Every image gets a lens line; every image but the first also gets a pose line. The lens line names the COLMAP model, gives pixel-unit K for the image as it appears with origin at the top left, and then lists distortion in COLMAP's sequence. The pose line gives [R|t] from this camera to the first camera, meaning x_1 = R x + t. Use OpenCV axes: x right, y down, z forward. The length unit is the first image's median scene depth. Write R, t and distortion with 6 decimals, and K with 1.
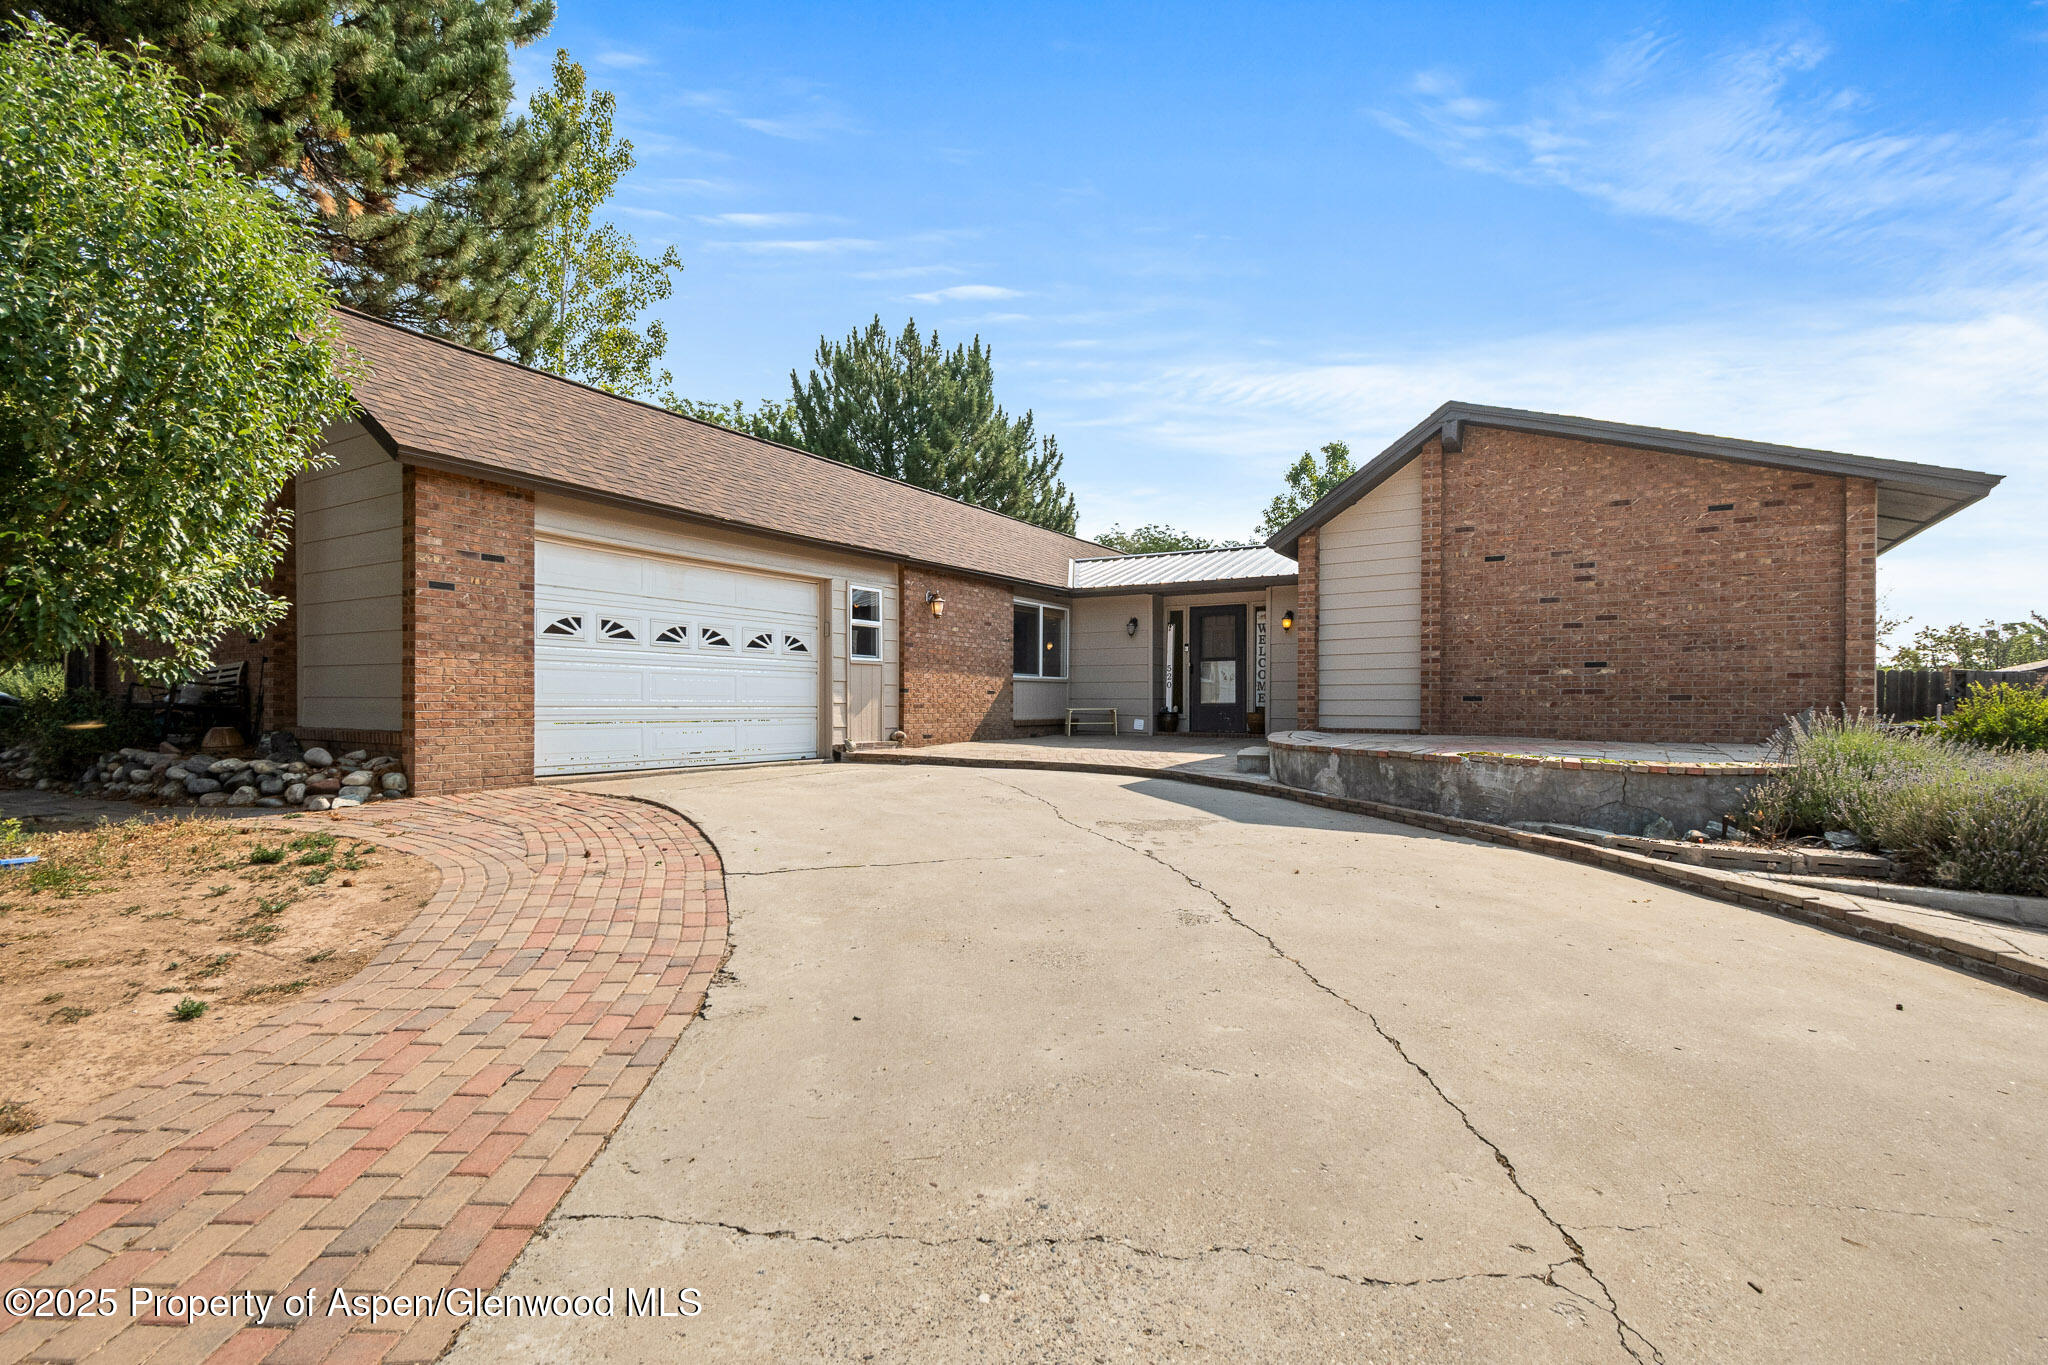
lens RADIAL K [[938.0, 0, 1037.2], [0, 938.0, 685.7], [0, 0, 1]] dist [0.000925, 0.000163]
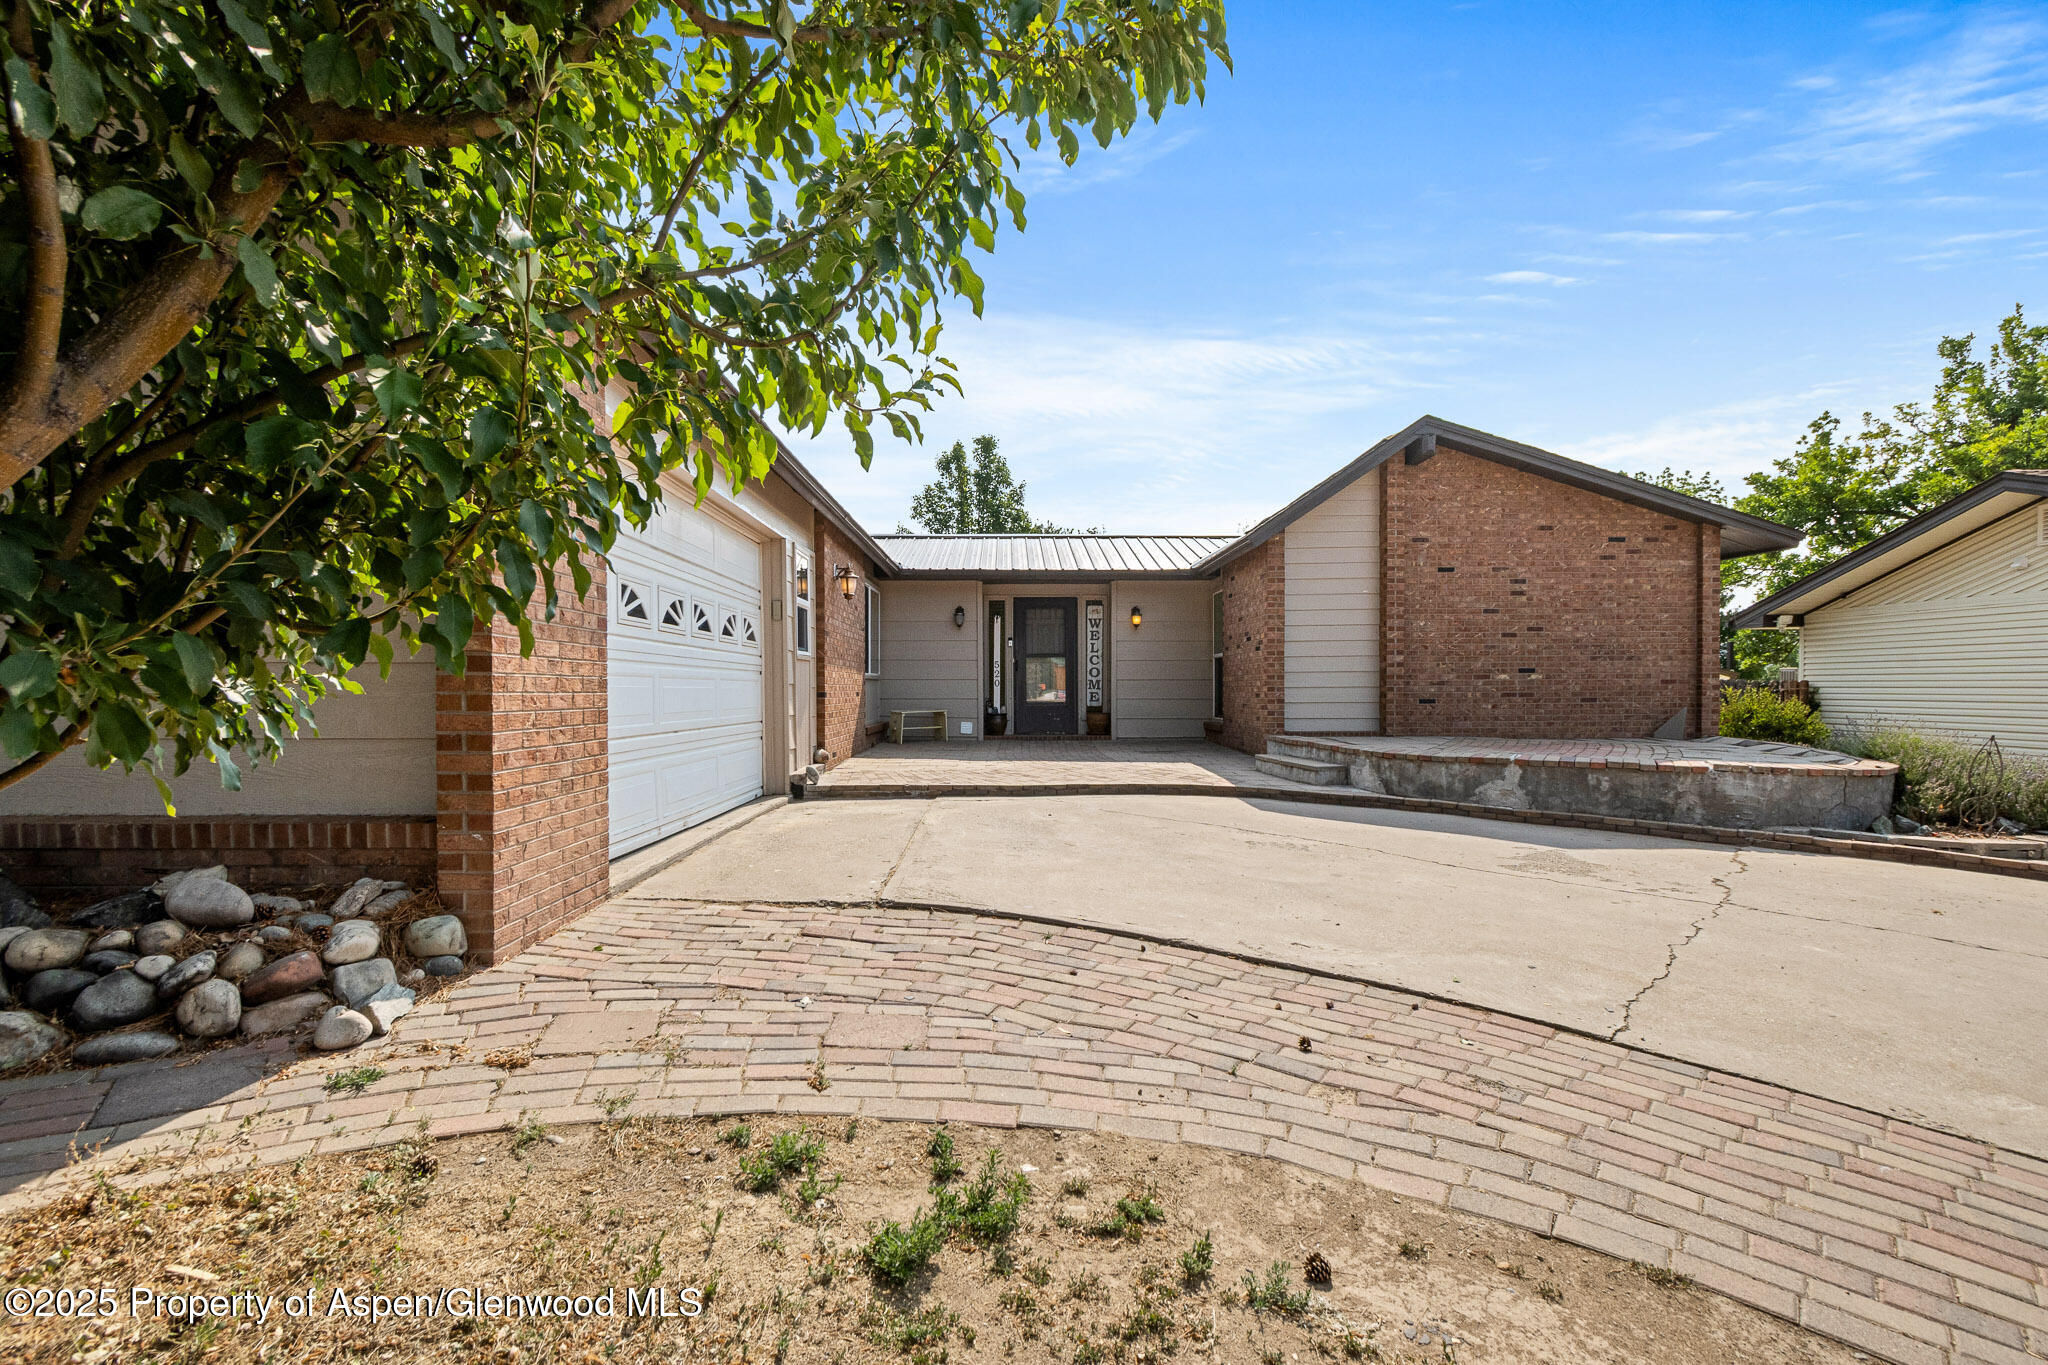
lens RADIAL K [[938.0, 0, 1022.1], [0, 938.0, 684.6], [0, 0, 1]] dist [0.000925, 0.000163]
pose [[0.852681, -0.002121, 0.522427, -0.500941], [-0.004518, 0.999924, 0.011434, -0.015751], [-0.522412, -0.012110, 0.852607, 0.357537]]
